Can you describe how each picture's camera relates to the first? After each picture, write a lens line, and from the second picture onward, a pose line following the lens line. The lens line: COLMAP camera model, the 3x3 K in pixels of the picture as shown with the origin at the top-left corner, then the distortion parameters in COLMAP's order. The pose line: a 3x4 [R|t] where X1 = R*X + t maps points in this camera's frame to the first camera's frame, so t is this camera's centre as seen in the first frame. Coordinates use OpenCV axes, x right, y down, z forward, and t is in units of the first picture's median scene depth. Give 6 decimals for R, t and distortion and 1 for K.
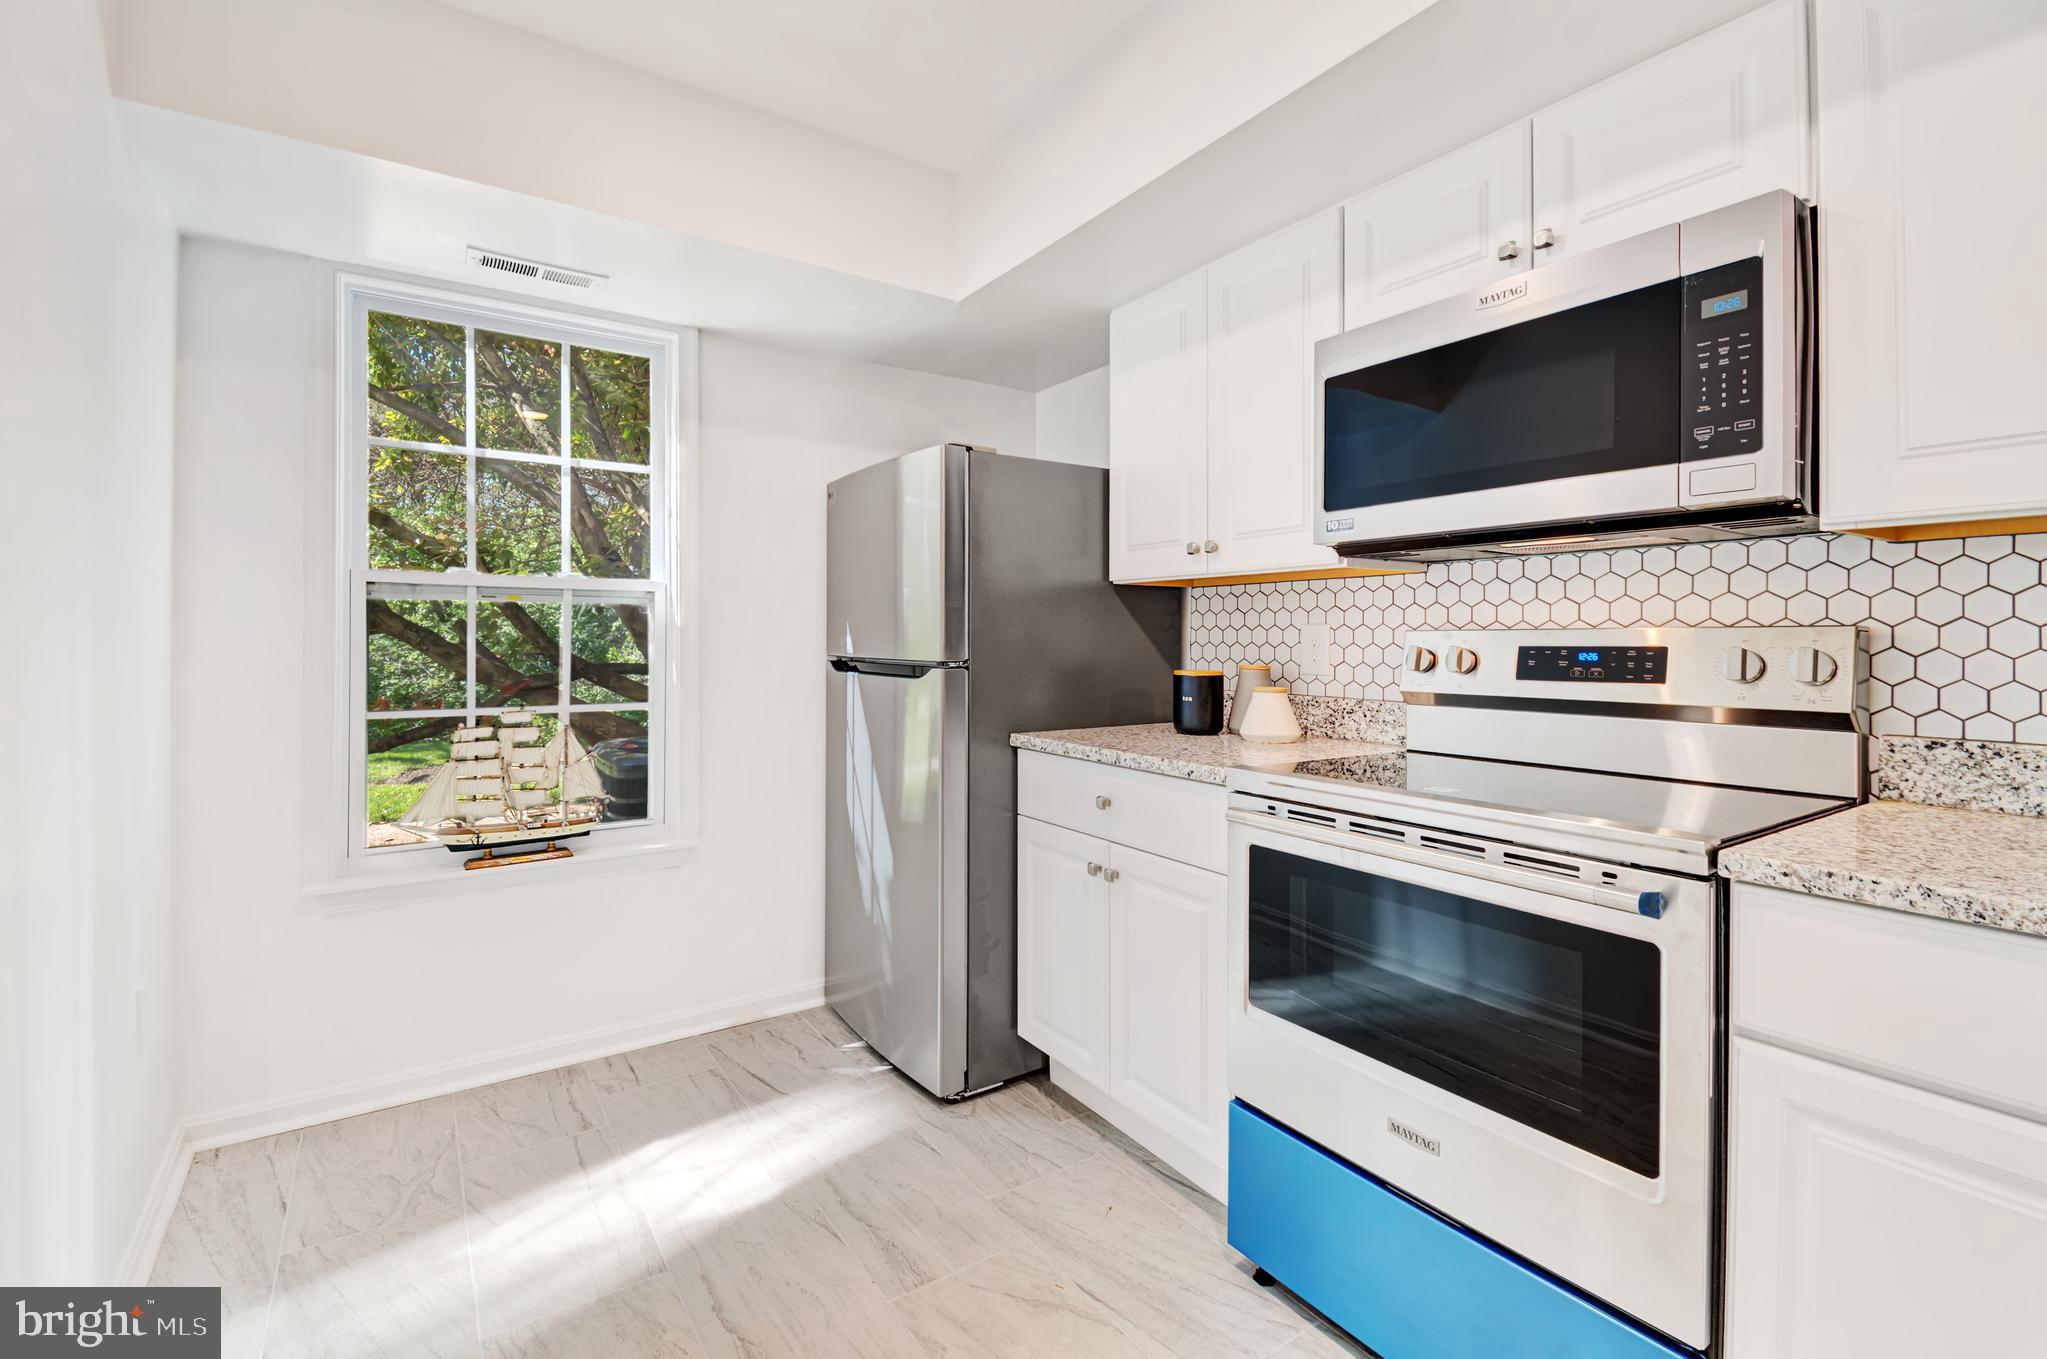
lens RADIAL K [[906.1, 0, 999.3], [0, 906.1, 641.9], [0, 0, 1]] dist [0.031261, -0.022058]
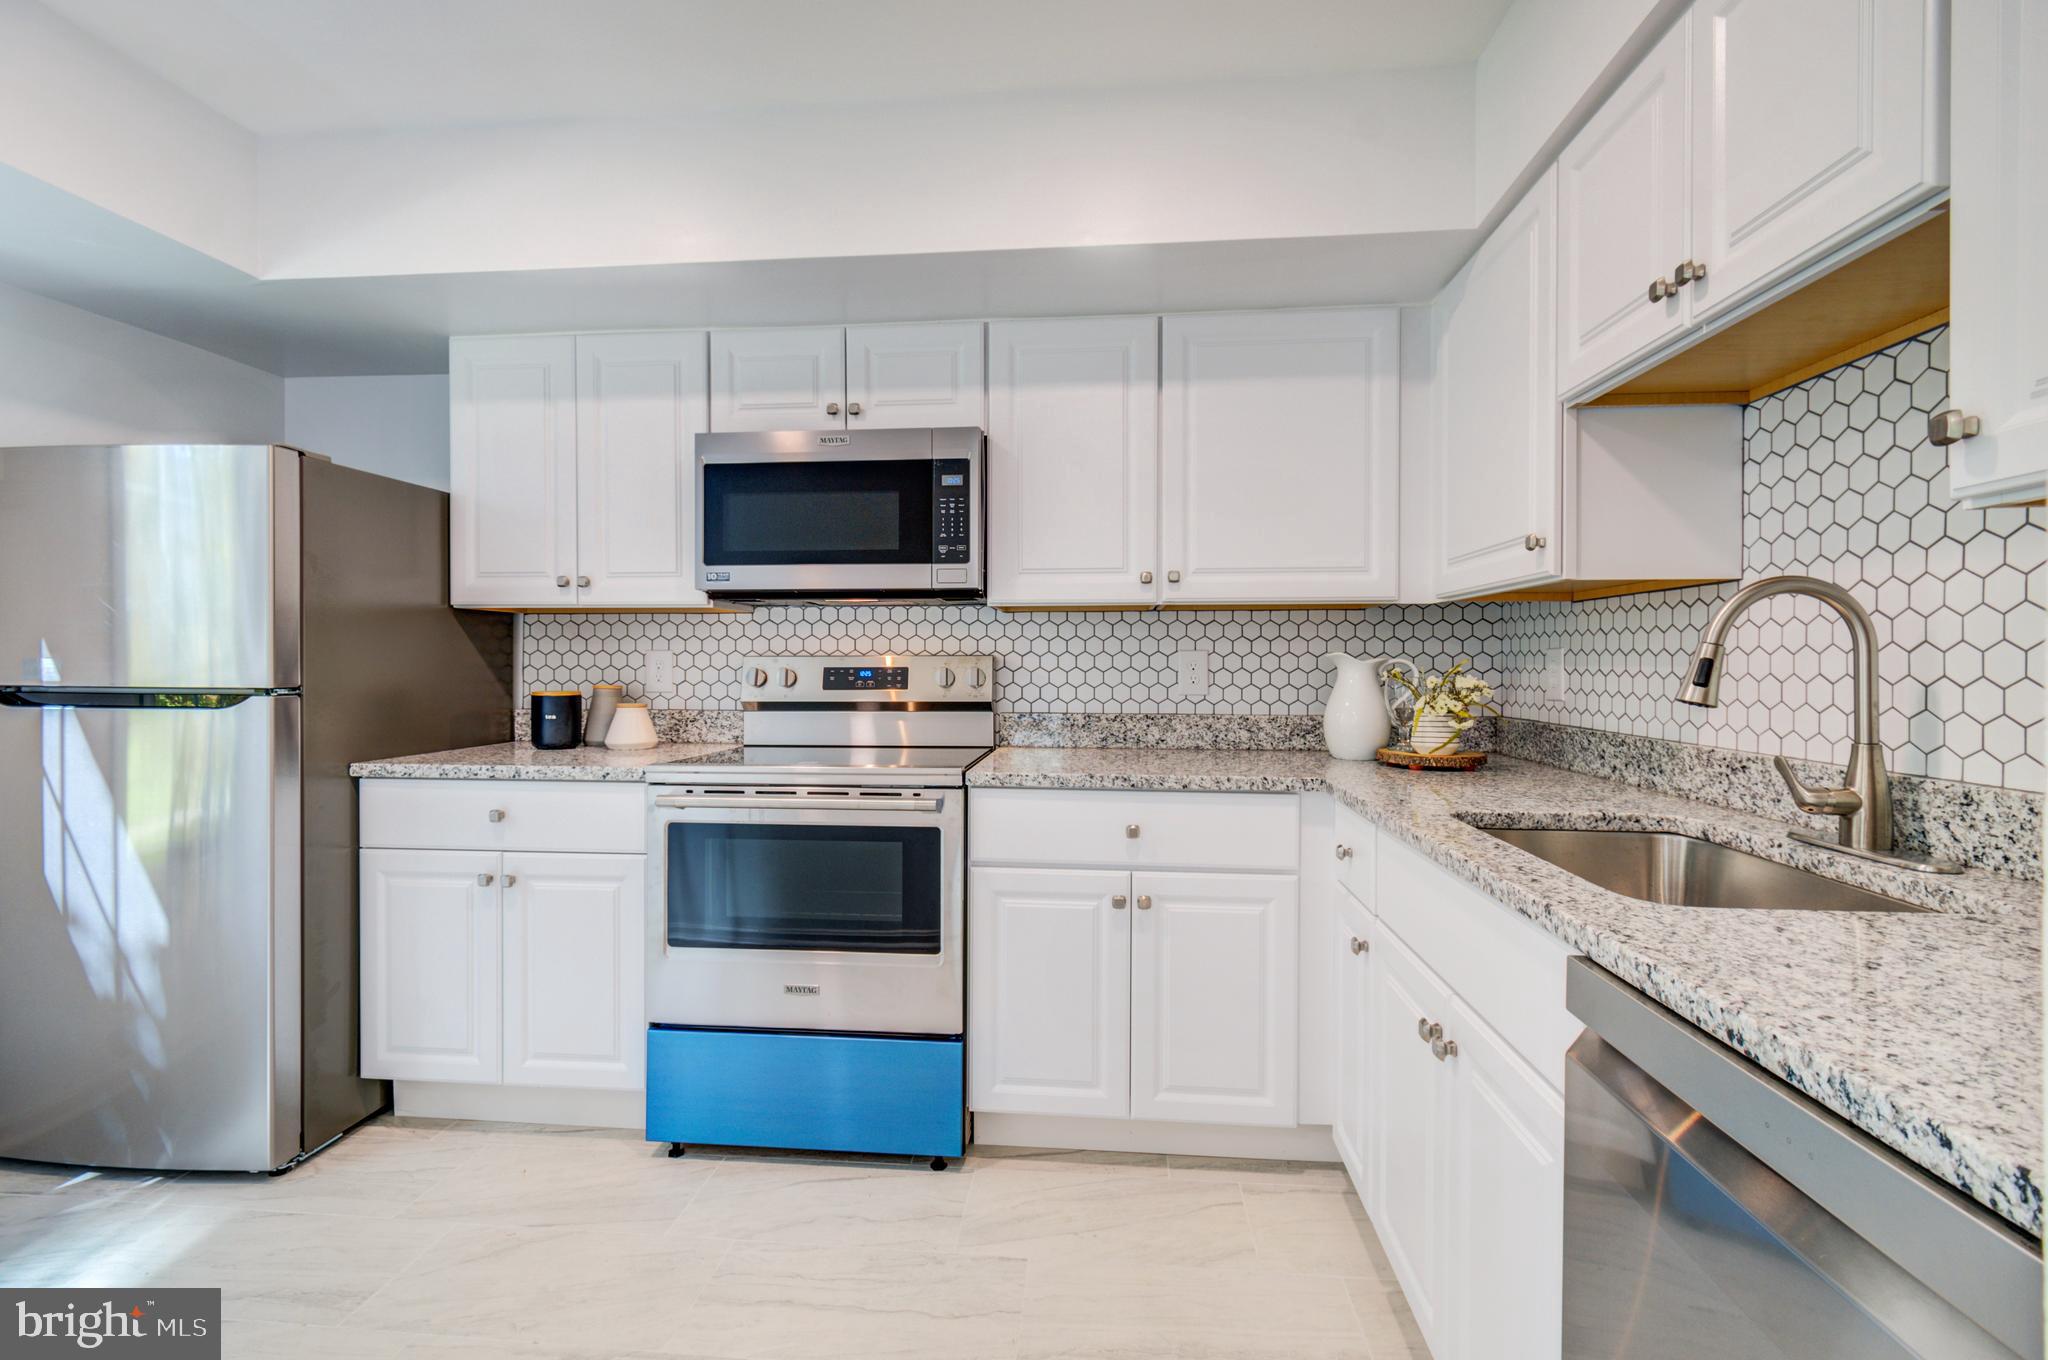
lens RADIAL K [[905.7, 0, 1024.0], [0, 905.7, 680.0], [0, 0, 1]] dist [-0.000199, -0.000027]
pose [[0.629528, -0.016023, 0.776813, -0.337095], [0.002819, 0.999828, 0.018339, -0.000843], [-0.776973, -0.009355, 0.629464, -0.162166]]
